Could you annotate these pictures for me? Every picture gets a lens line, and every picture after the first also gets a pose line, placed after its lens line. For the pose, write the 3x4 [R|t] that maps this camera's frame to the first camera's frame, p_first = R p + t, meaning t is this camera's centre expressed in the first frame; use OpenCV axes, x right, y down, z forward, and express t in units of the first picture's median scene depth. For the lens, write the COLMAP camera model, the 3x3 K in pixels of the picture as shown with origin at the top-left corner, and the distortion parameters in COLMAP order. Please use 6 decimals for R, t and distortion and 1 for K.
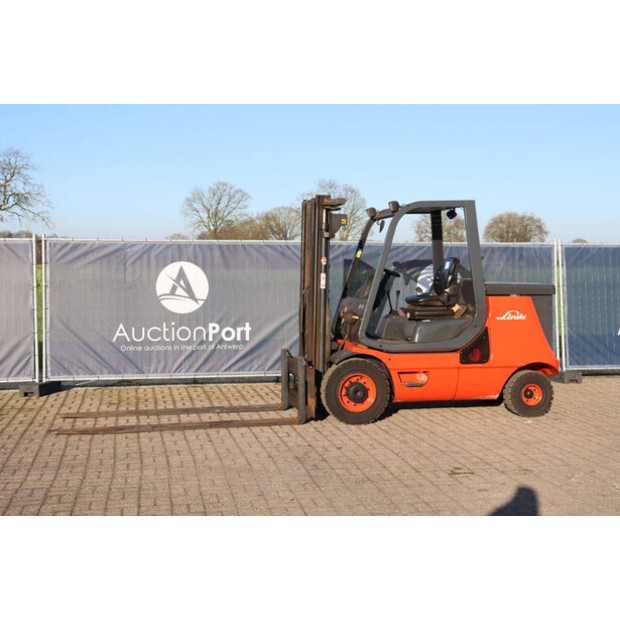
lens RADIAL K [[895.4, 0, 305.9], [0, 895.4, 315.4], [0, 0, 1]] dist [0.045405, 0.000000]
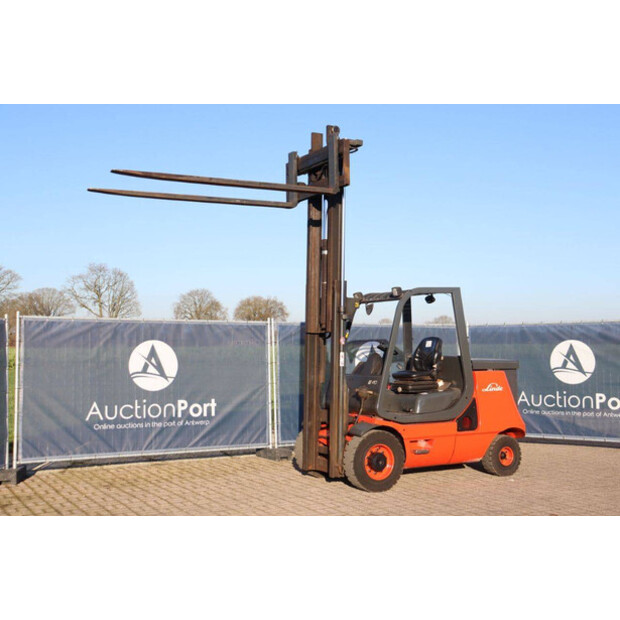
lens RADIAL K [[810.2, 0, 308.7], [0, 810.2, 282.1], [0, 0, 1]] dist [-0.007159, 0.000000]
pose [[0.954063, 0.022679, 0.298745, -0.249602], [0.016686, 0.991561, -0.128561, -0.003630], [-0.299140, 0.127640, 0.945634, 0.053729]]
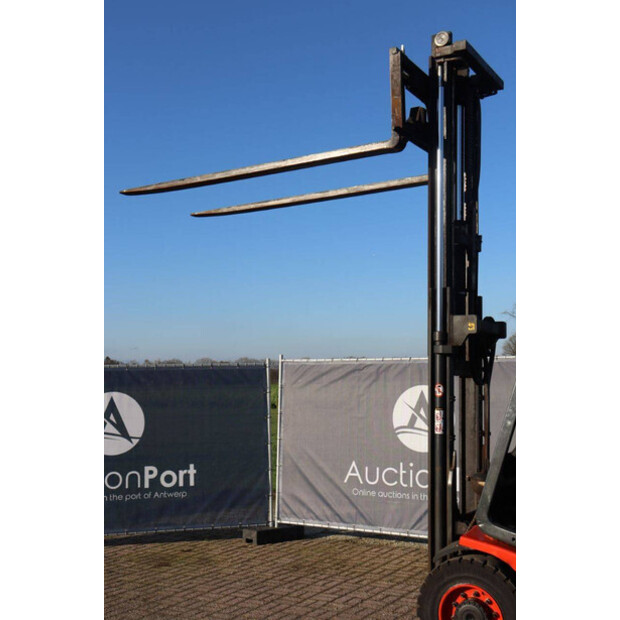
lens RADIAL K [[810.2, 0, 296.9], [0, 810.2, 292.7], [0, 0, 1]] dist [-0.007159, 0.000000]
pose [[0.739867, -0.076351, -0.668406, 0.263966], [-0.030923, 0.988629, -0.147159, -0.032519], [0.672042, 0.129548, 0.729093, 0.398282]]
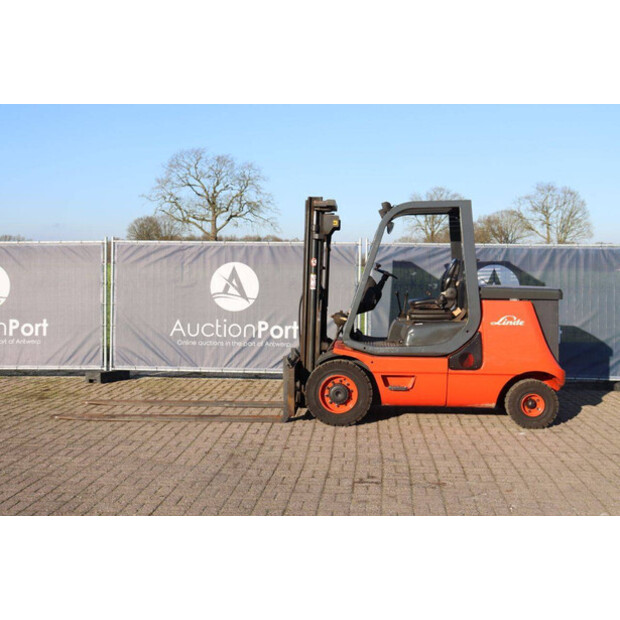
lens RADIAL K [[838.1, 0, 302.5], [0, 838.1, 325.2], [0, 0, 1]] dist [0.009238, 0.000000]
pose [[0.963120, 0.025754, -0.267836, 0.206926], [-0.022021, 0.999614, 0.016931, -0.004336], [0.268169, -0.010409, 0.963316, 0.068454]]
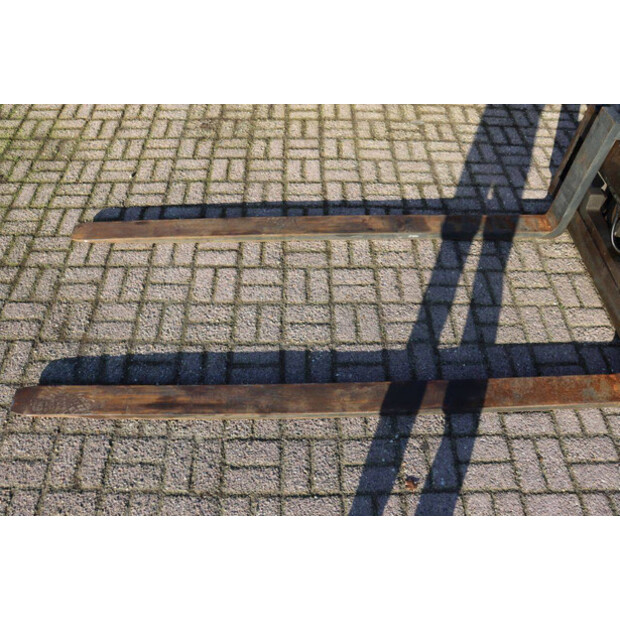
lens RADIAL K [[501.1, 0, 307.3], [0, 501.1, 311.0], [0, 0, 1]] dist [-0.124418, 0.003647]
pose [[0.983321, 0.158038, -0.090021, -0.102707], [-0.031816, 0.636784, 0.770386, -0.051176], [0.179074, -0.754672, 0.631191, 0.674886]]
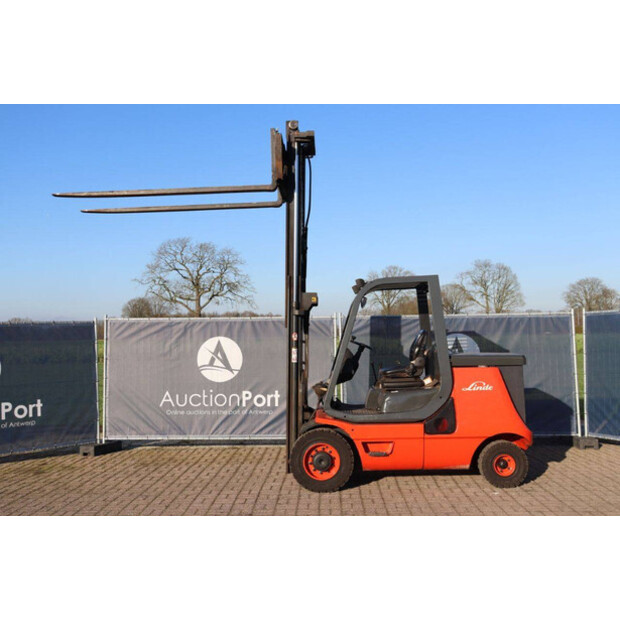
lens RADIAL K [[730.3, 0, 306.4], [0, 730.3, 287.2], [0, 0, 1]] dist [-0.066935, 0.000000]
pose [[0.973172, -0.030744, -0.228016, 0.185808], [0.003403, 0.992847, -0.119345, -0.011210], [0.230054, 0.115368, 0.966315, 0.117070]]
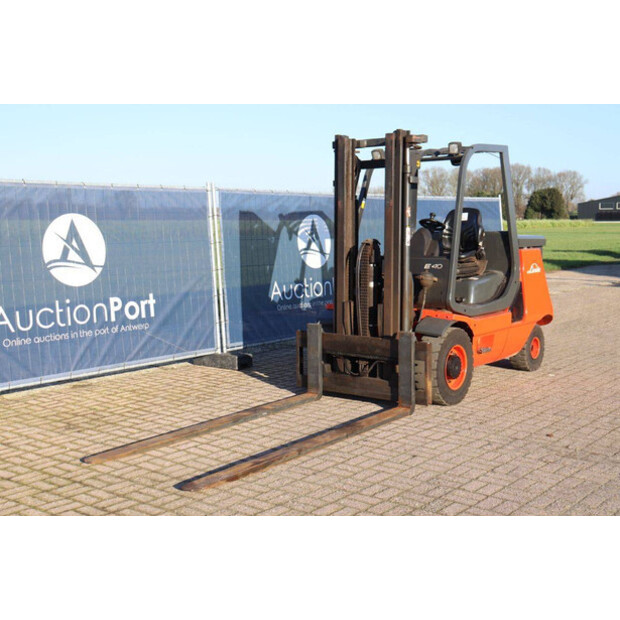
lens RADIAL K [[810.2, 0, 319.3], [0, 810.2, 318.3], [0, 0, 1]] dist [-0.007159, 0.000000]
pose [[0.761213, -0.082194, 0.643272, -0.410147], [0.040653, 0.996032, 0.079162, -0.020190], [-0.647227, -0.034109, 0.761534, 0.388101]]
